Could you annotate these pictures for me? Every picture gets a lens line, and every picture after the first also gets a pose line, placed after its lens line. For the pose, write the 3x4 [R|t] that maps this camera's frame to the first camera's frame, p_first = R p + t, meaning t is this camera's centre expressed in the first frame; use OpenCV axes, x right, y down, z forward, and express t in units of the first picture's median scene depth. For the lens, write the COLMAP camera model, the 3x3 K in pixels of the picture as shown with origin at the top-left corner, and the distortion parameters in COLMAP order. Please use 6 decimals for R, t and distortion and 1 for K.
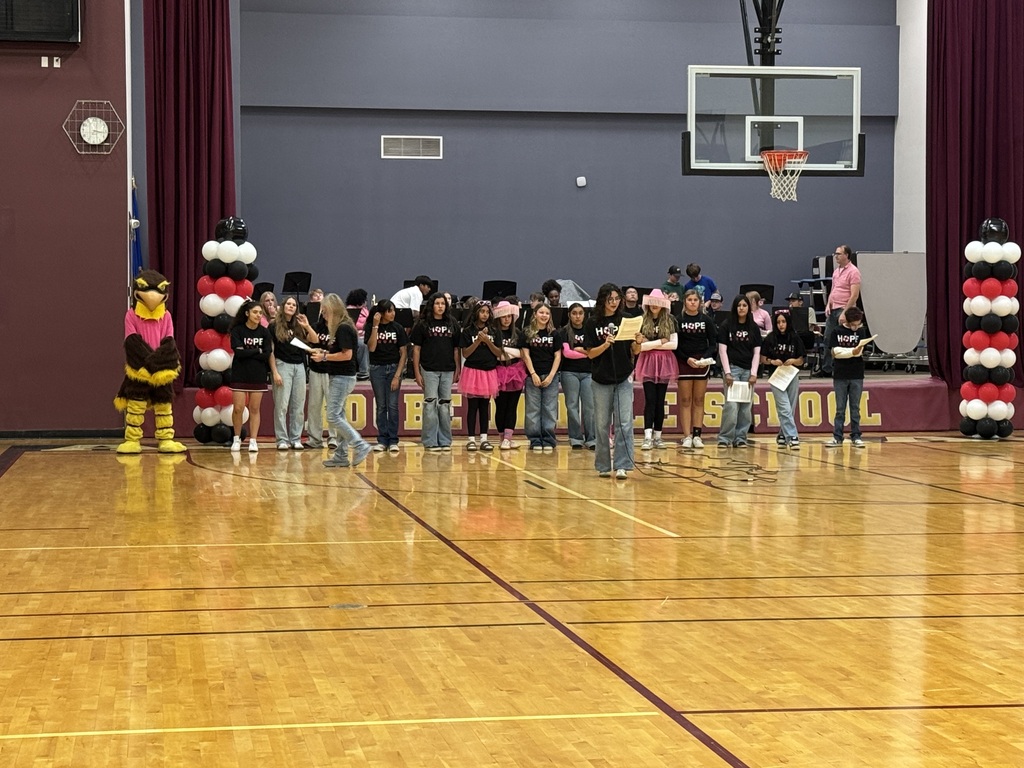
lens RADIAL K [[2247.3, 0, 512.0], [0, 2247.3, 384.0], [0, 0, 1]] dist [0.106759, 0.345022]
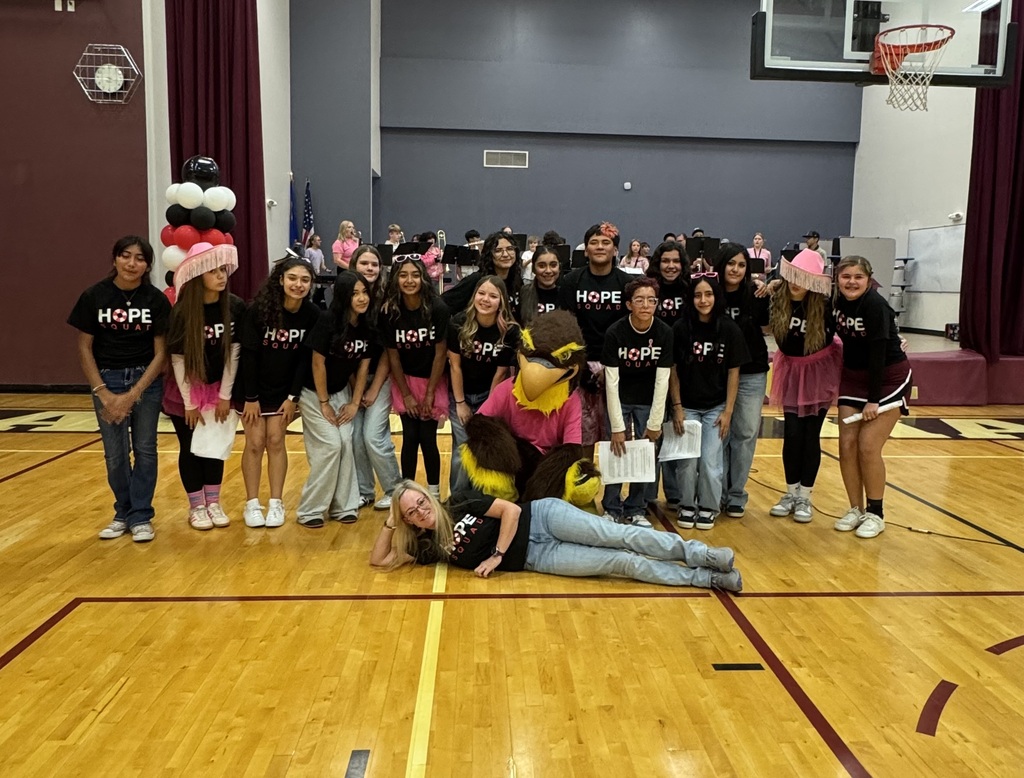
lens RADIAL K [[812.3, 0, 529.8], [0, 812.3, 359.5], [0, 0, 1]] dist [0.011927, 0.006030]
pose [[0.994805, 0.027672, -0.097962, 0.032772], [-0.021322, 0.997639, 0.065286, -0.019708], [0.099537, -0.062858, 0.993046, 0.694165]]
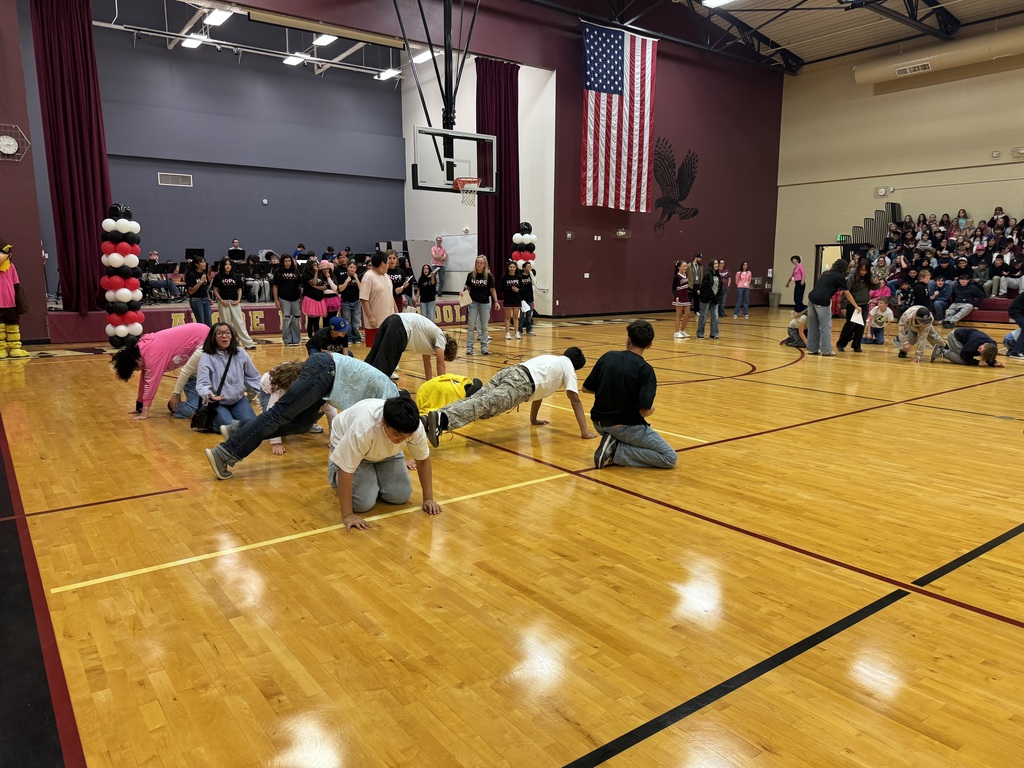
lens RADIAL K [[736.7, 0, 512.0], [0, 736.7, 384.0], [0, 0, 1]] dist [-0.003936, -0.004888]
pose [[0.888250, -0.066875, 0.454466, -0.123582], [0.009451, 0.991797, 0.127471, -0.011826], [-0.459262, -0.108930, 0.881596, 0.404924]]
